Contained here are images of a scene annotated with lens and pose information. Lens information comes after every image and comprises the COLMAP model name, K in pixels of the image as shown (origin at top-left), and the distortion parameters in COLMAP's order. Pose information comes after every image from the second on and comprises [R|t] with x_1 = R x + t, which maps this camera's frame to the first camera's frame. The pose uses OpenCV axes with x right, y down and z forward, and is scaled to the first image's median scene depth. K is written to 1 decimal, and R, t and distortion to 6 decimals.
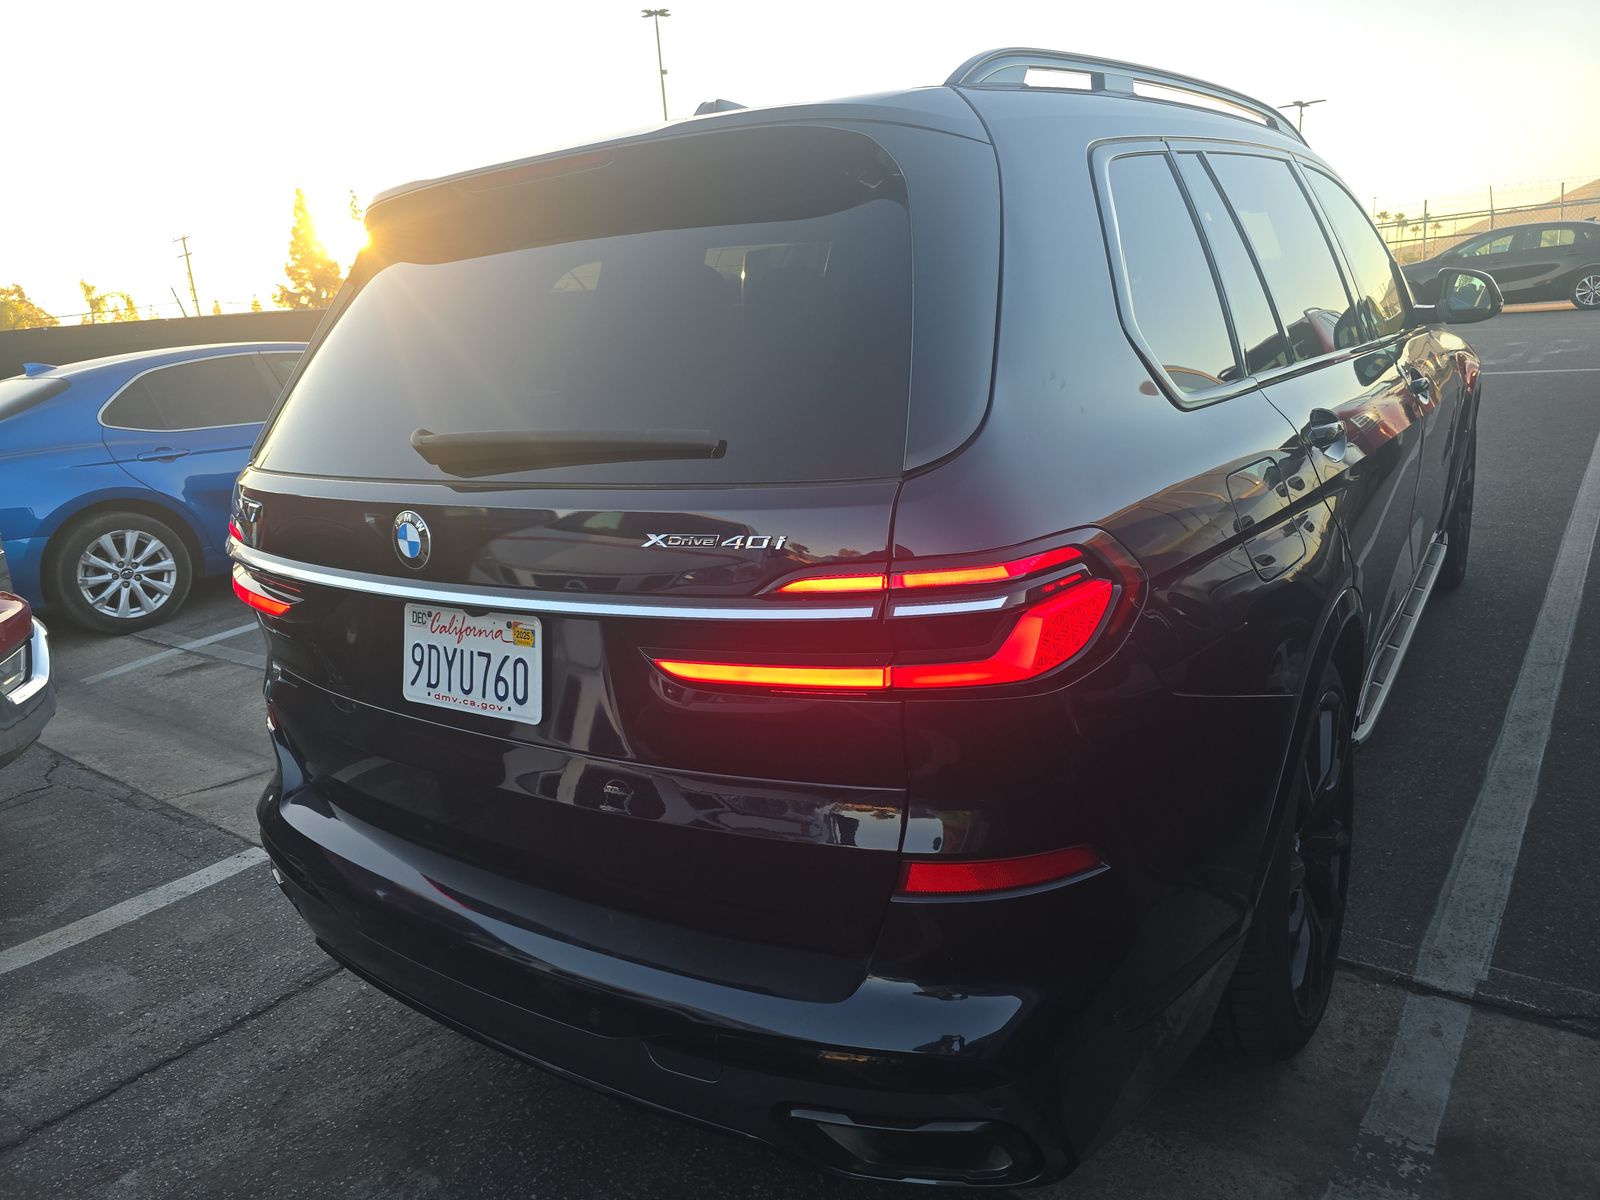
lens RADIAL K [[1045.7, 0, 797.3], [0, 1045.7, 593.4], [0, 0, 1]] dist [0.055809, -0.043305]
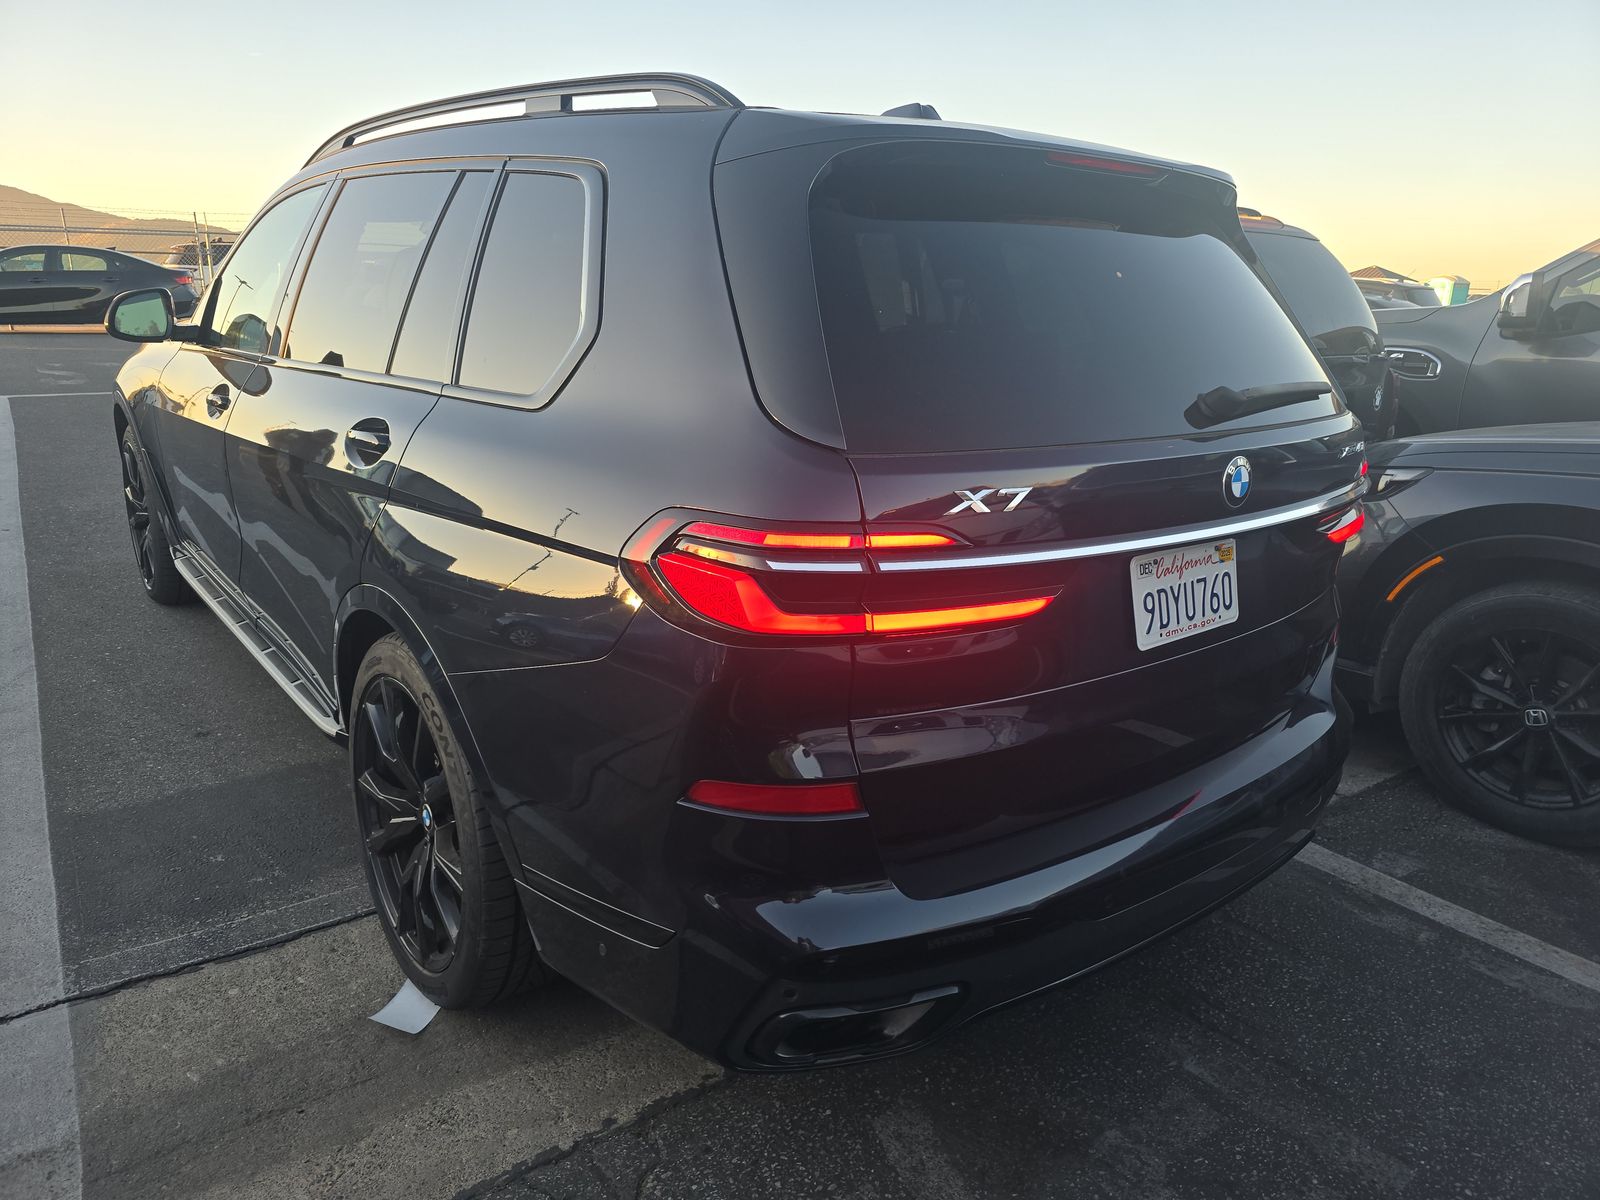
lens RADIAL K [[1045.7, 0, 797.3], [0, 1045.7, 593.4], [0, 0, 1]] dist [0.055809, -0.043305]
pose [[0.300922, -0.168109, 0.938715, -1.524665], [0.189186, 0.975300, 0.114014, -0.145665], [-0.934695, 0.143283, 0.325293, 1.027237]]
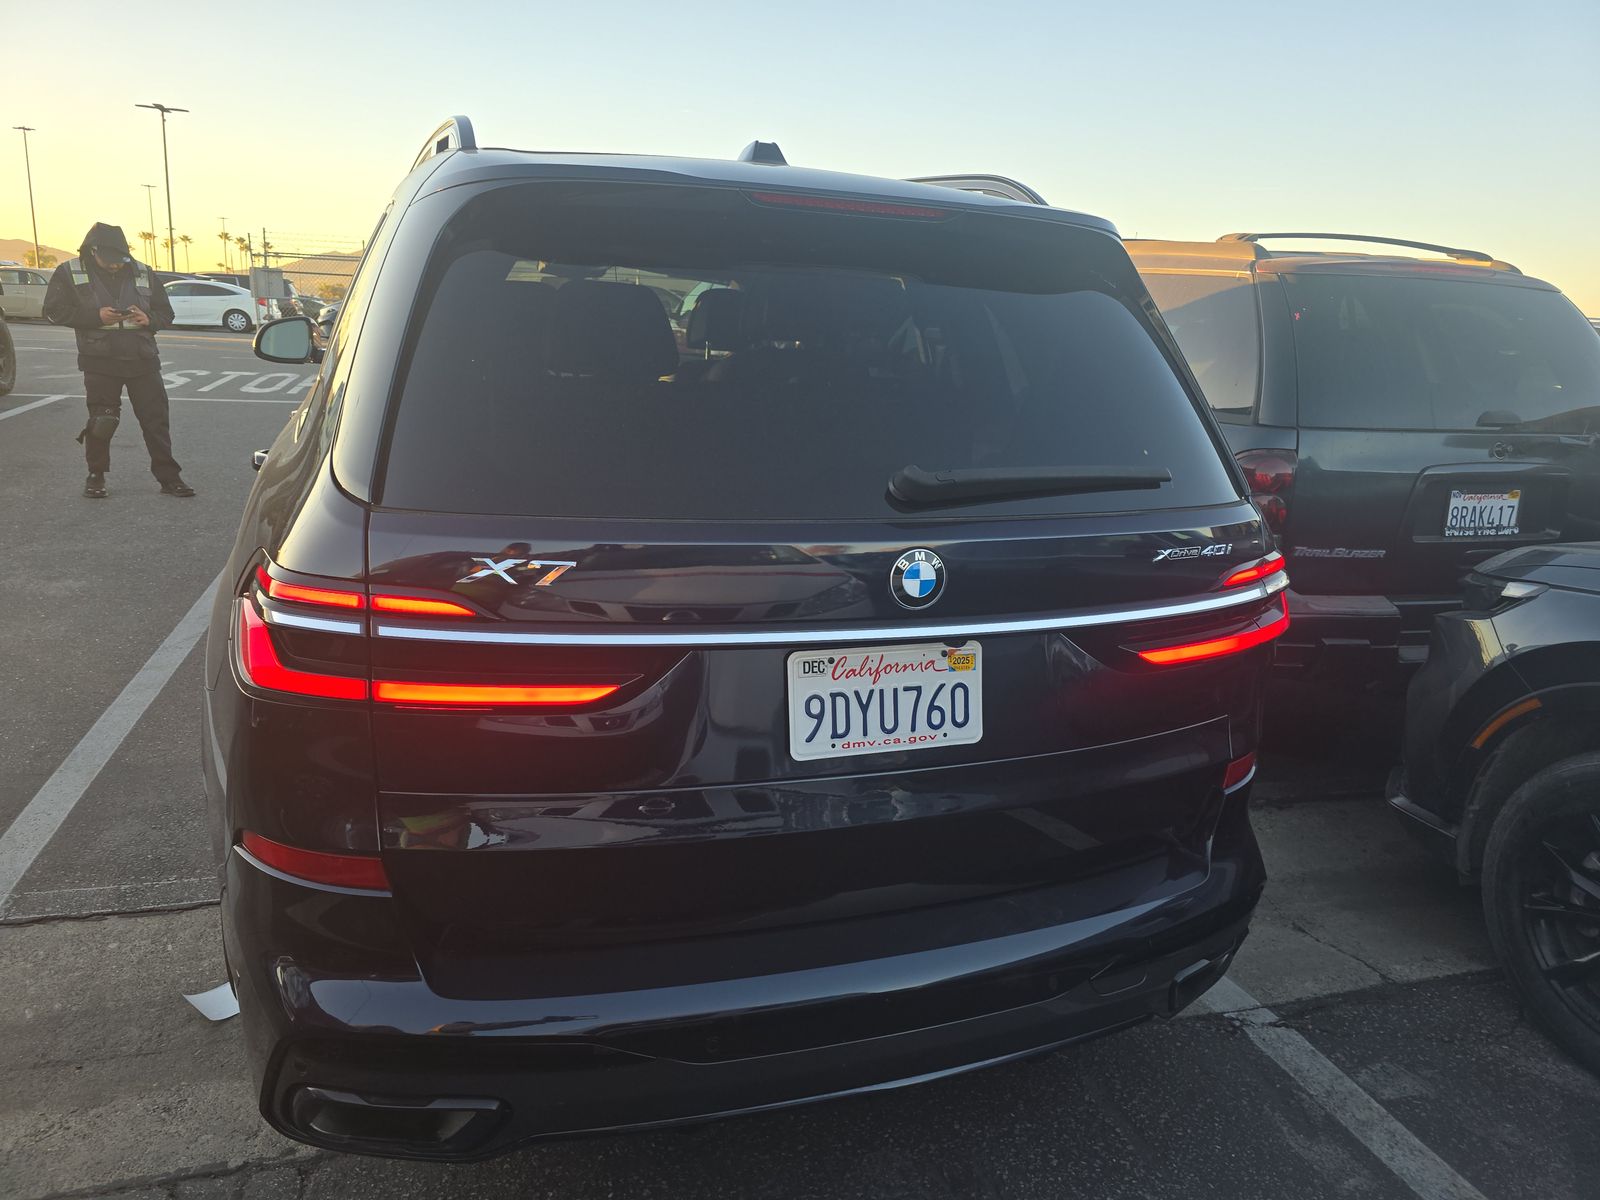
lens RADIAL K [[1045.7, 0, 797.3], [0, 1045.7, 593.4], [0, 0, 1]] dist [0.055809, -0.043305]
pose [[0.580918, -0.089683, 0.809006, -1.147764], [0.103392, 0.993991, 0.035948, -0.078472], [-0.807369, 0.062762, 0.586699, 0.489186]]
